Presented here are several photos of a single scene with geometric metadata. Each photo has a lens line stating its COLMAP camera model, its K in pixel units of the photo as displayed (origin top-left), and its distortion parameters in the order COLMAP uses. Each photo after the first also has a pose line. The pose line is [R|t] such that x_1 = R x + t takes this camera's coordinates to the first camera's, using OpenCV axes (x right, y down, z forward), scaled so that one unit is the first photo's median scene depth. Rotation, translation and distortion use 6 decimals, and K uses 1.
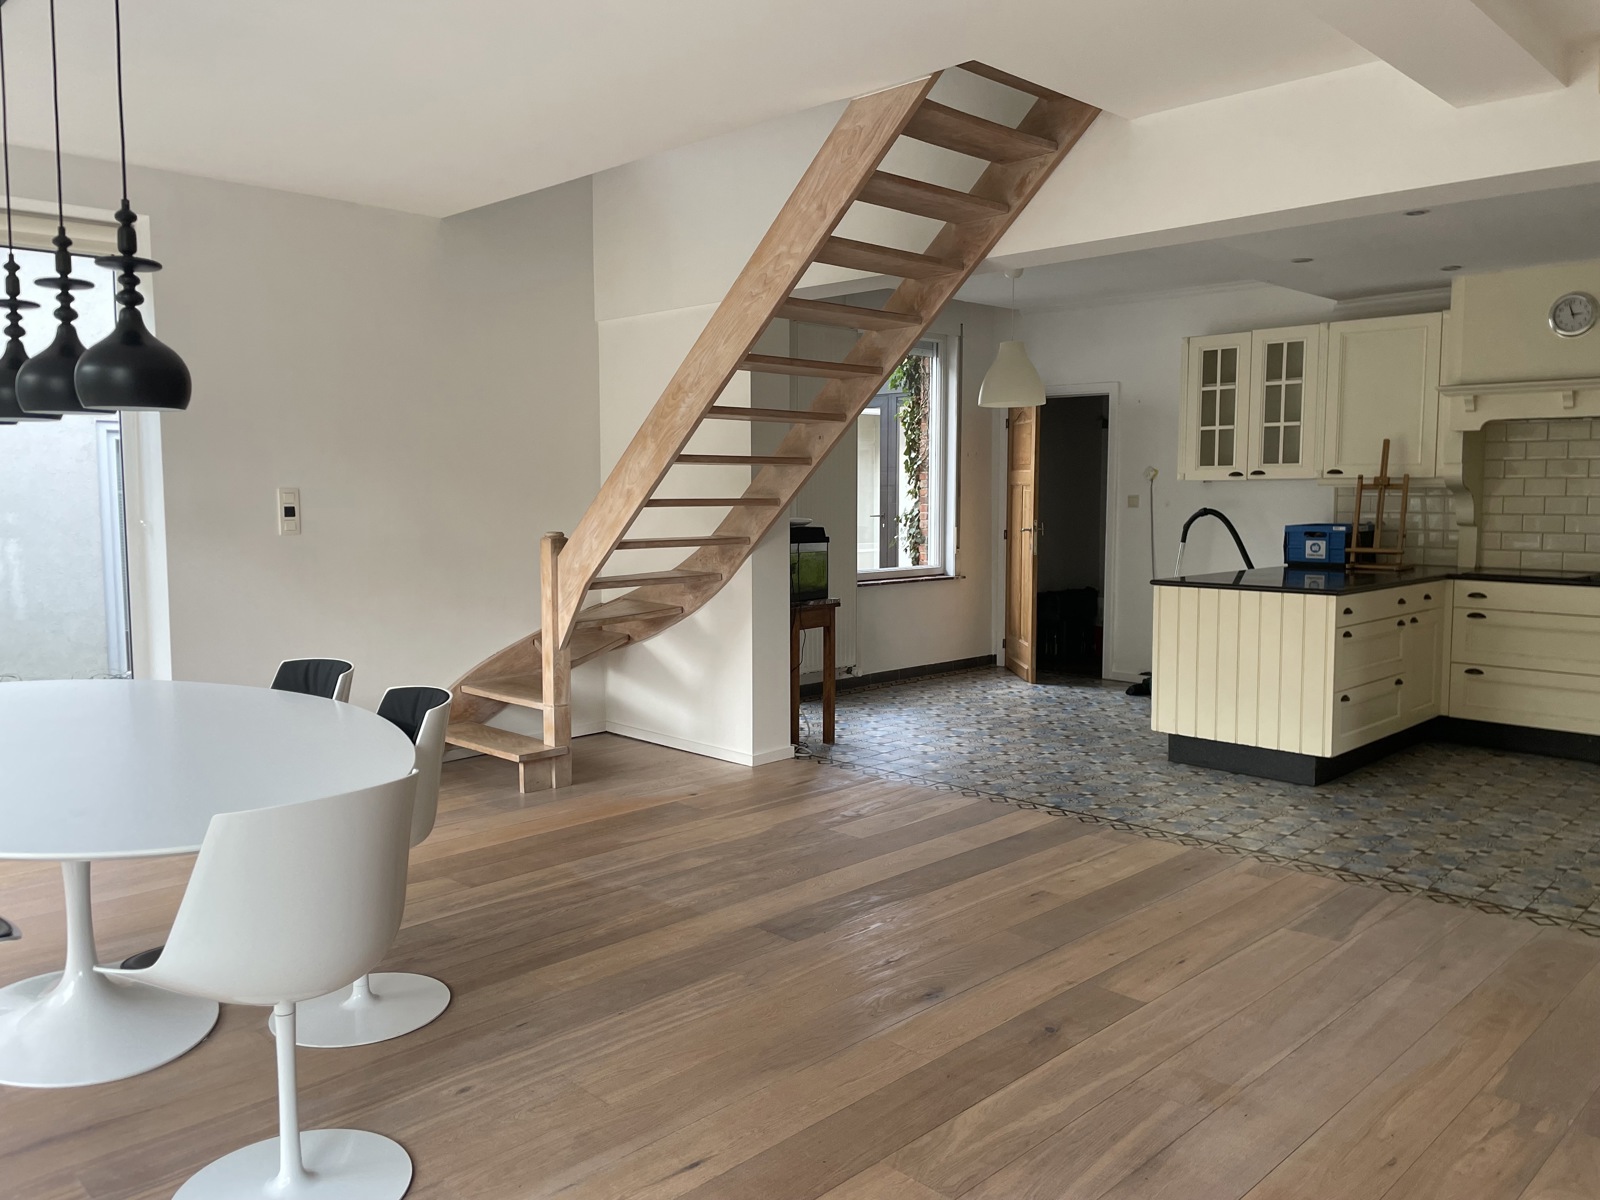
lens RADIAL K [[1215.3, 0, 800.5], [0, 1215.3, 596.6], [0, 0, 1]] dist [0.038369, -0.008362]
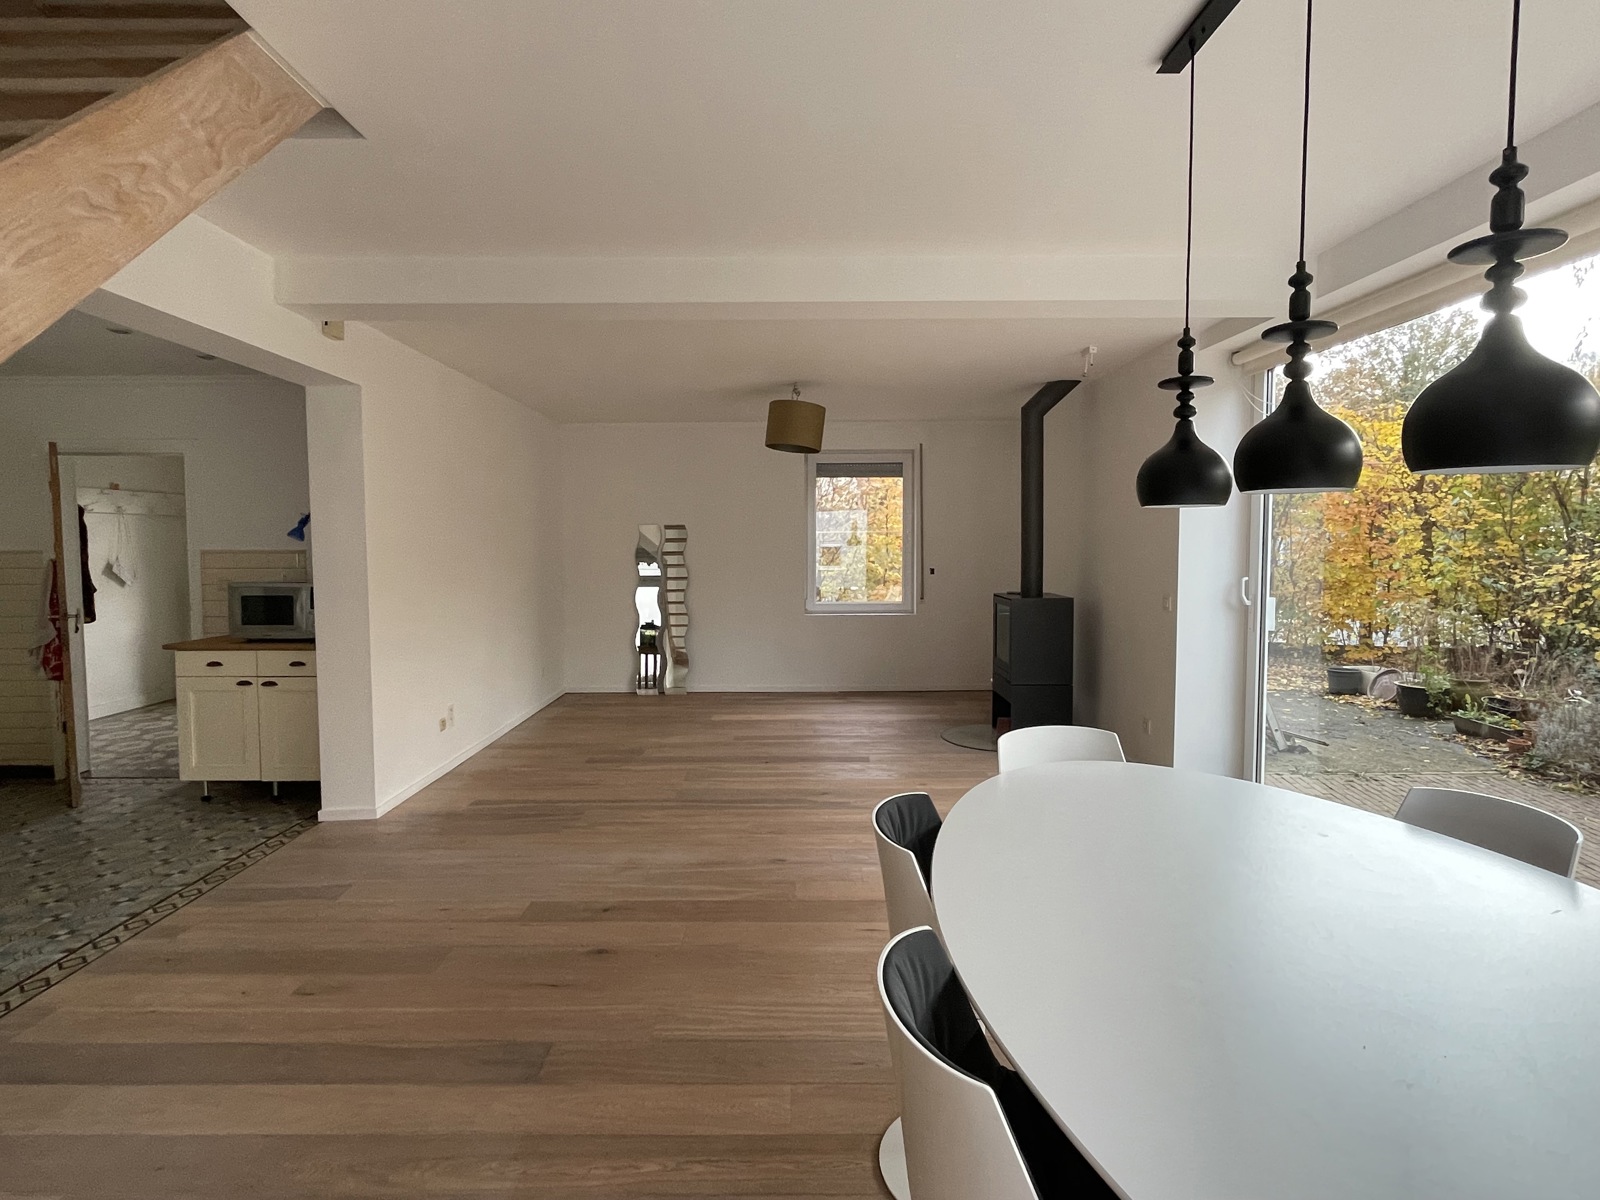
lens RADIAL K [[837.9, 0, 795.2], [0, 837.9, 593.0], [0, 0, 1]] dist [-0.001061, 0.000128]
pose [[-0.717908, -0.036695, 0.695170, -0.544419], [0.066431, 0.990441, 0.120885, -0.126209], [-0.692961, 0.132965, -0.708608, 1.192368]]
